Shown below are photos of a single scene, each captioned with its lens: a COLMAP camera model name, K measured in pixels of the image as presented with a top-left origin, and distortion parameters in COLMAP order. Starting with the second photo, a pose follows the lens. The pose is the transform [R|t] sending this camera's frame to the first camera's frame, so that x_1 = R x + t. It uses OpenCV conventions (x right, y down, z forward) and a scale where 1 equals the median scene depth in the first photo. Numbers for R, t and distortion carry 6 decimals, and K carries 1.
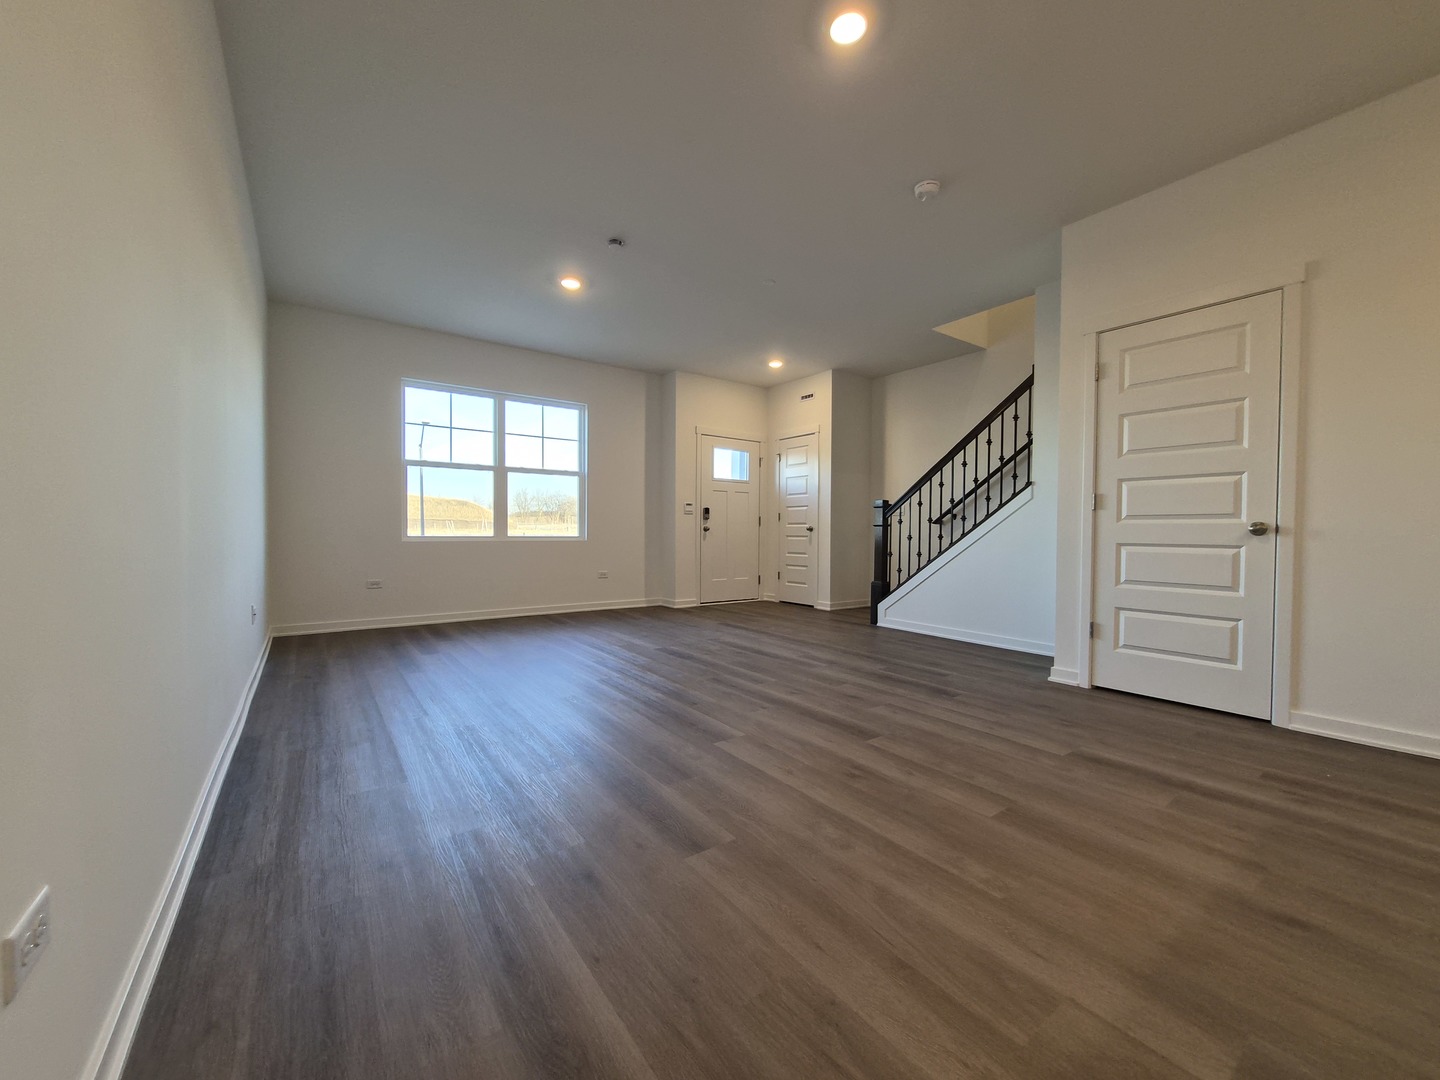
lens RADIAL K [[563.2, 0, 720.3], [0, 563.2, 539.7], [0, 0, 1]] dist [-0.001172, -0.000685]
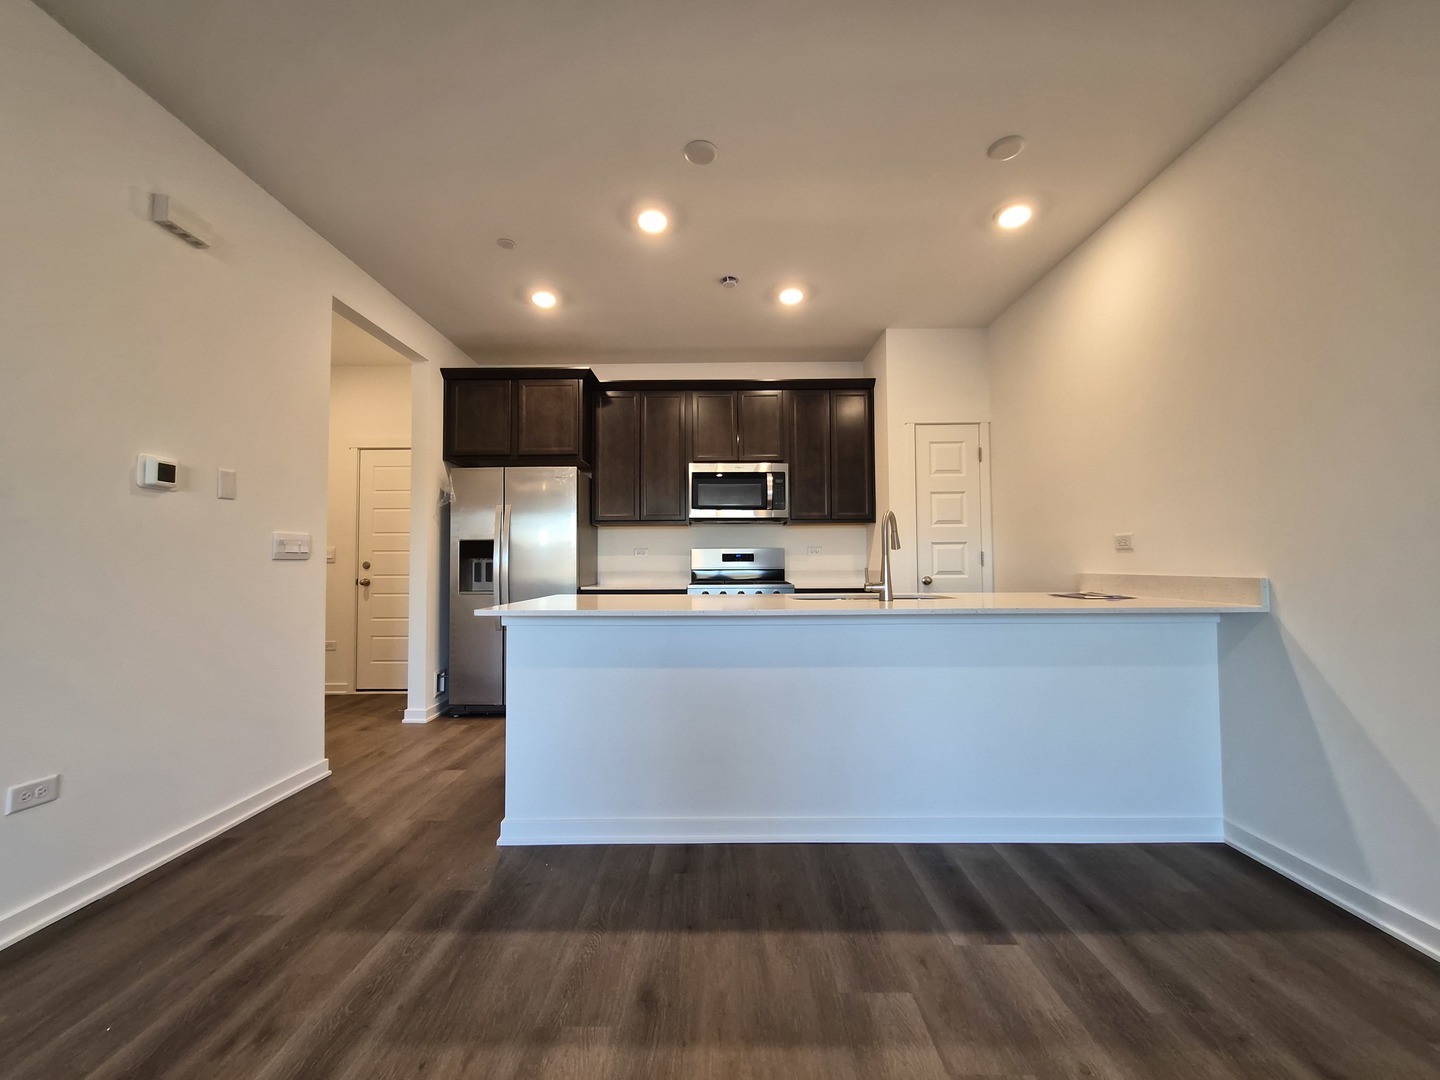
lens RADIAL K [[563.2, 0, 716.7], [0, 563.2, 541.1], [0, 0, 1]] dist [-0.001172, -0.000685]
pose [[-0.803797, 0.023267, 0.594449, 0.145316], [0.009494, 0.999609, -0.026288, -0.088872], [-0.594828, -0.015486, -0.803704, 1.006168]]
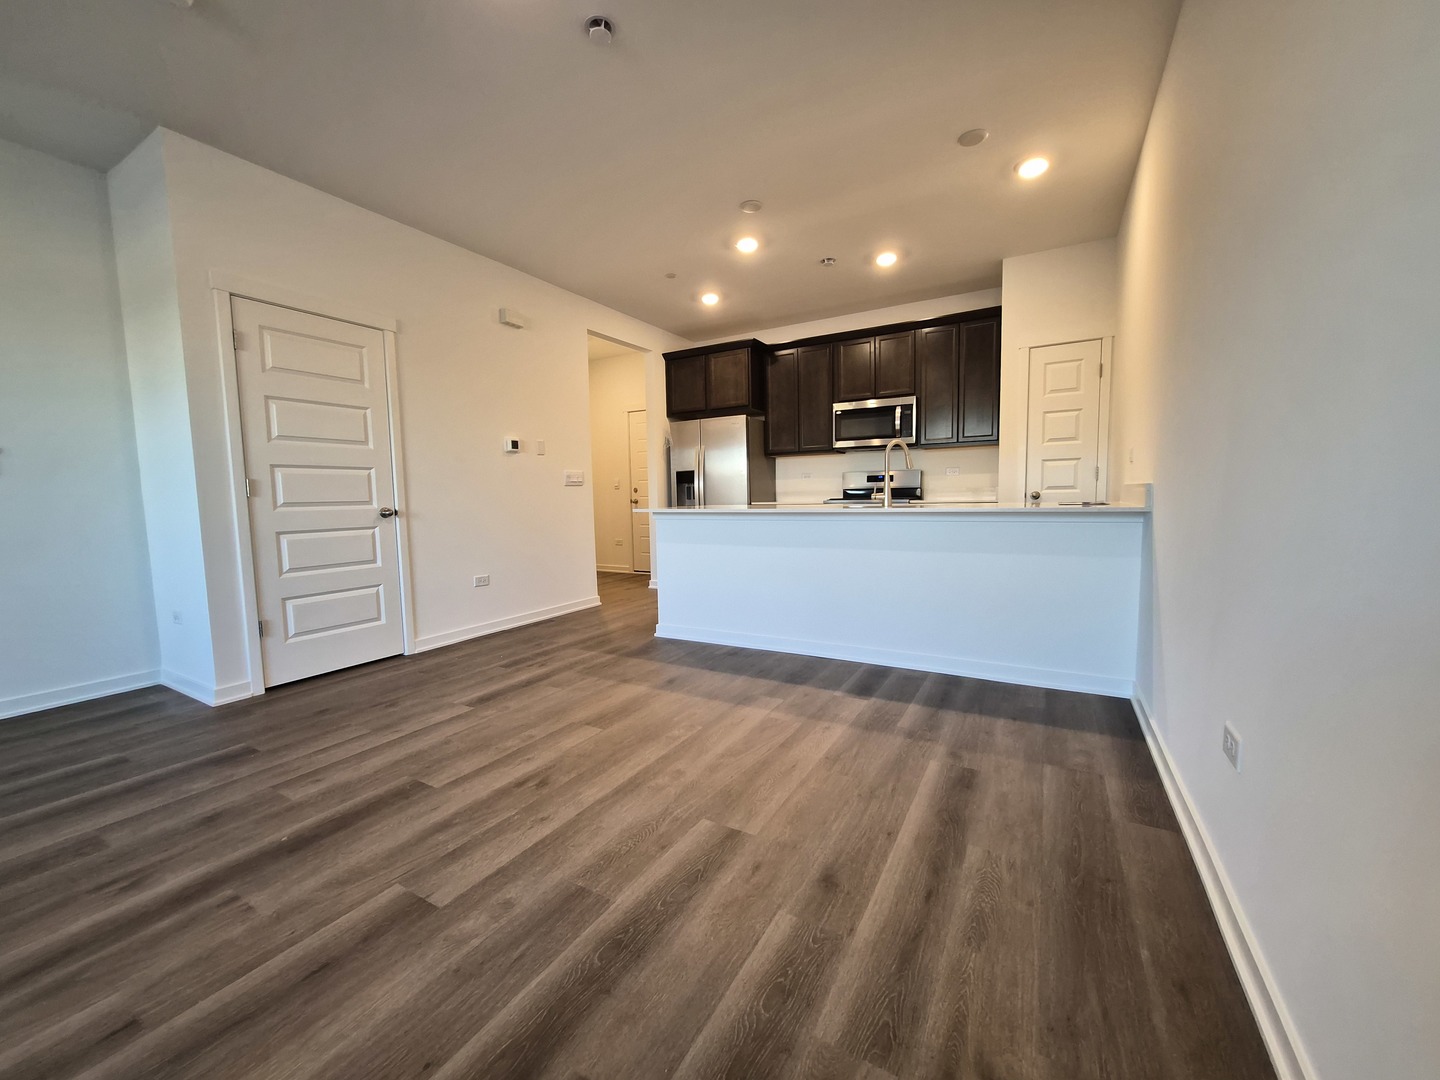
lens RADIAL K [[563.2, 0, 716.7], [0, 563.2, 539.4], [0, 0, 1]] dist [-0.001172, -0.000685]
pose [[-0.403730, -0.070196, 0.912181, -0.645519], [0.030074, 0.995495, 0.089918, -0.061534], [-0.914384, 0.063736, -0.399800, 0.967725]]
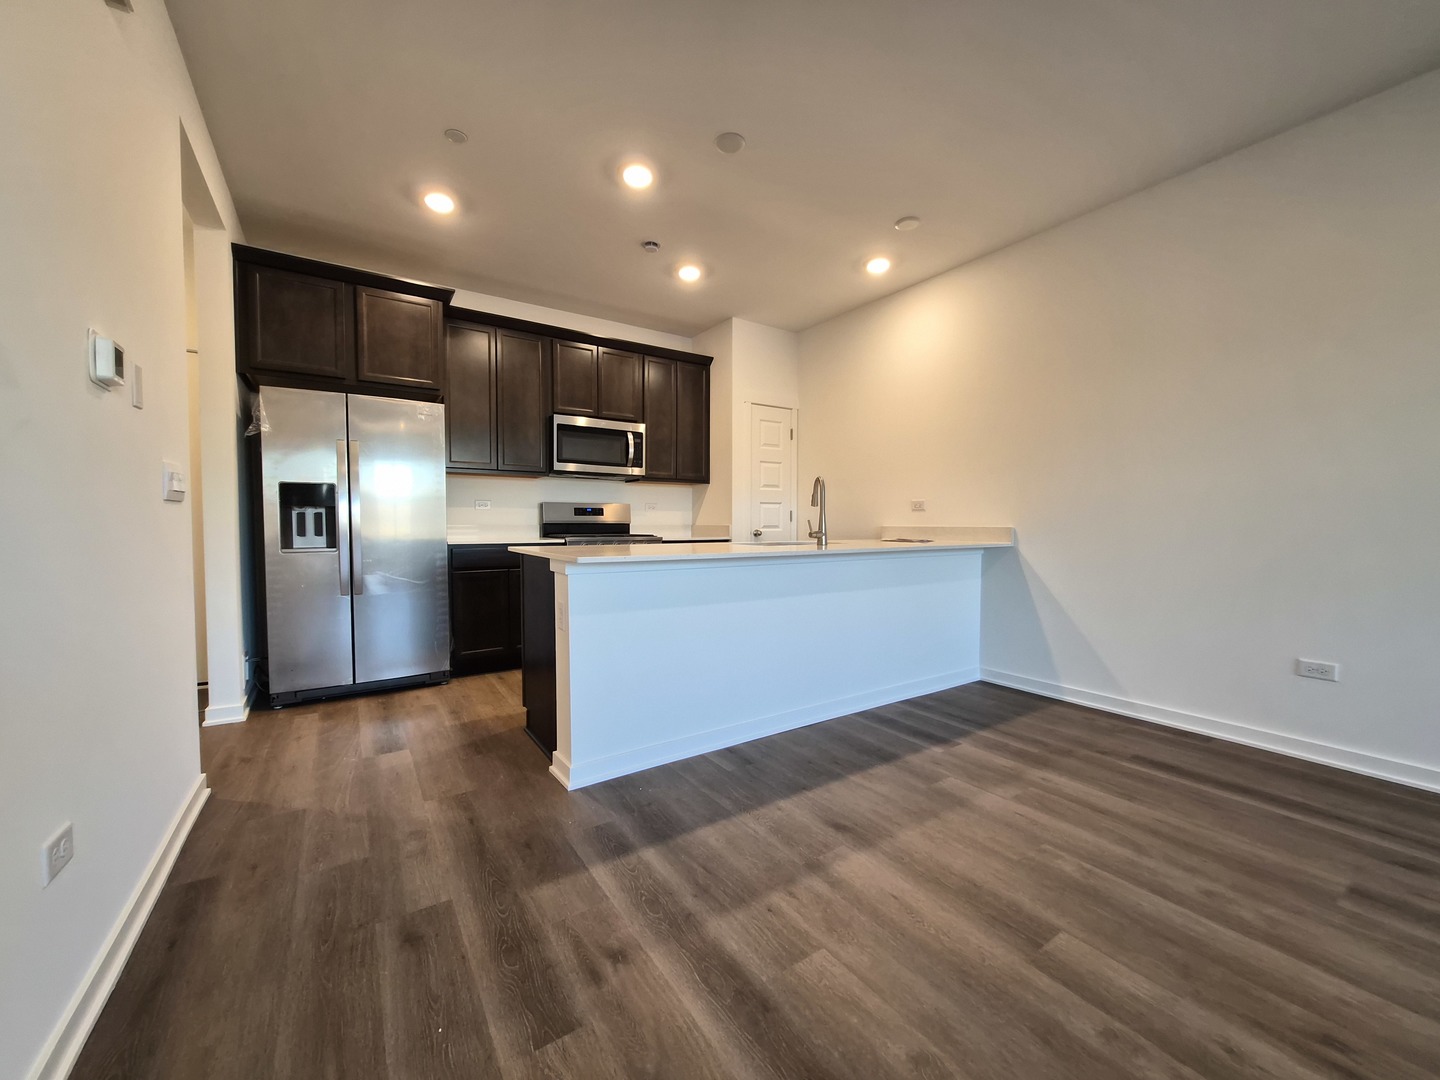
lens RADIAL K [[563.2, 0, 716.7], [0, 563.2, 541.9], [0, 0, 1]] dist [-0.001172, -0.000685]
pose [[-0.999113, -0.008248, 0.041293, 0.722132], [-0.006258, 0.998822, 0.048114, -0.075258], [-0.041641, 0.047813, -0.997988, 1.373717]]
